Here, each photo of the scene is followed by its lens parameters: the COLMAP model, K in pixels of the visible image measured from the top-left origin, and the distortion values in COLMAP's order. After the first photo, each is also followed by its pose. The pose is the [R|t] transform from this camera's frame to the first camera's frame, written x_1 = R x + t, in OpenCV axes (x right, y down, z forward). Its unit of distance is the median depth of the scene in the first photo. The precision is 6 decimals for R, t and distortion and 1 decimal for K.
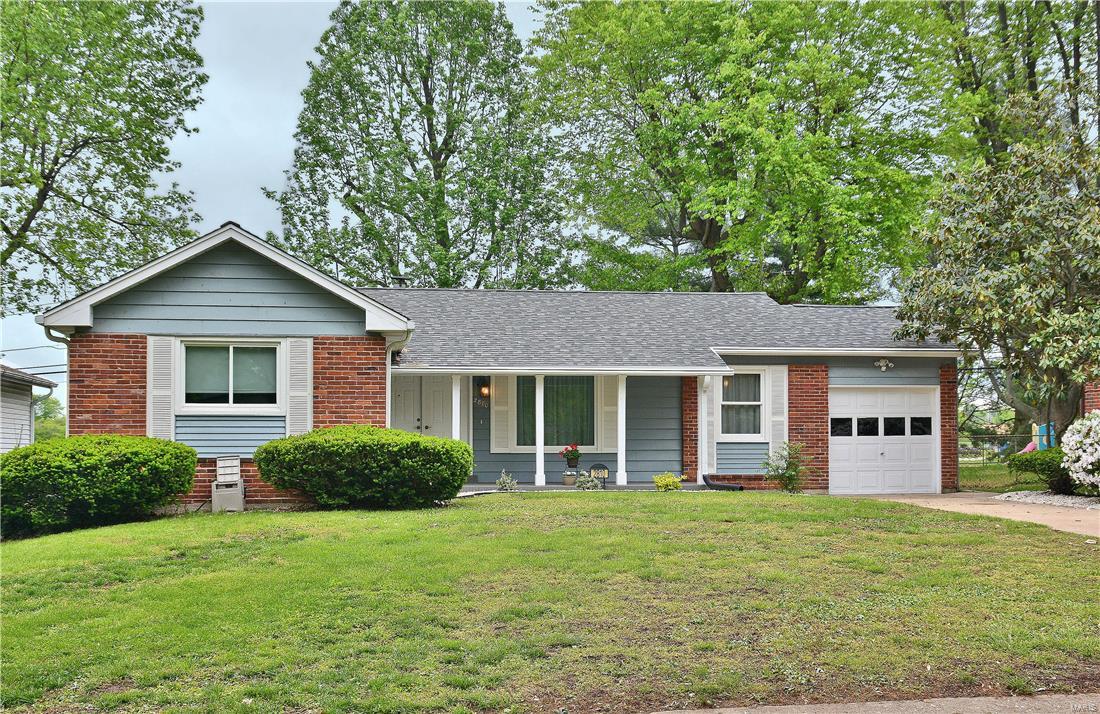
lens RADIAL K [[1368.3, 0, 550.1], [0, 1368.3, 357.8], [0, 0, 1]] dist [0.021872, 0.000000]
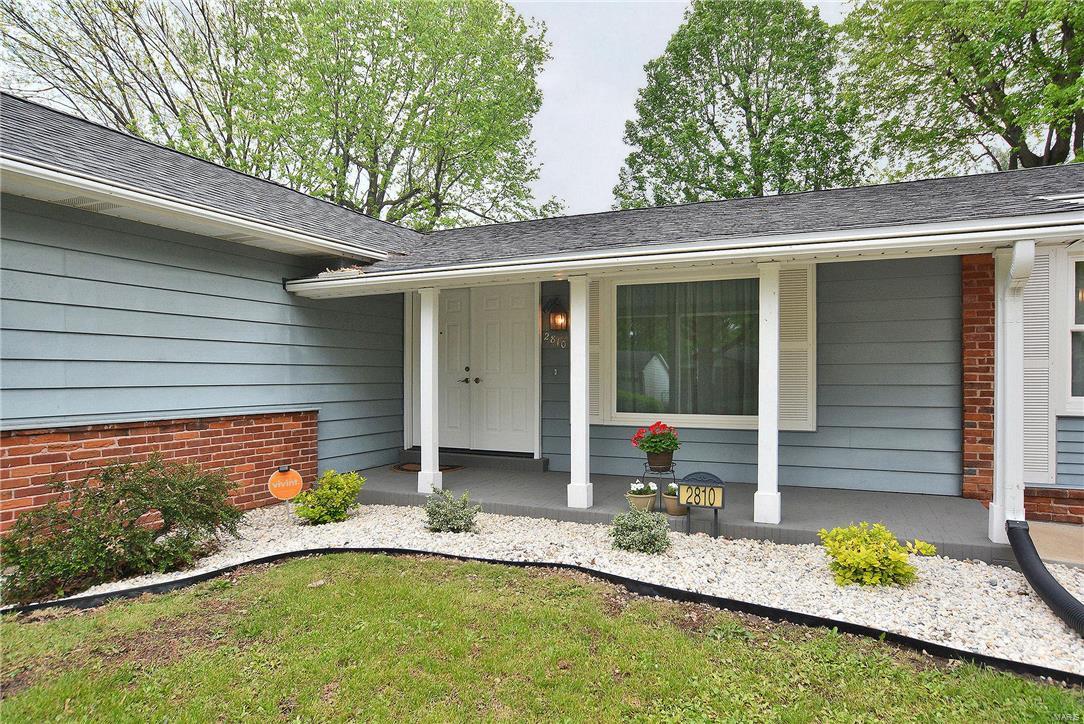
lens RADIAL K [[608.6, 0, 542.2], [0, 608.6, 364.0], [0, 0, 1]] dist [-0.001102, 0.001000]
pose [[0.838590, -0.006042, -0.544730, 0.089701], [0.034009, 0.998569, 0.041280, 0.031140], [0.543701, -0.053143, 0.837595, 0.747840]]
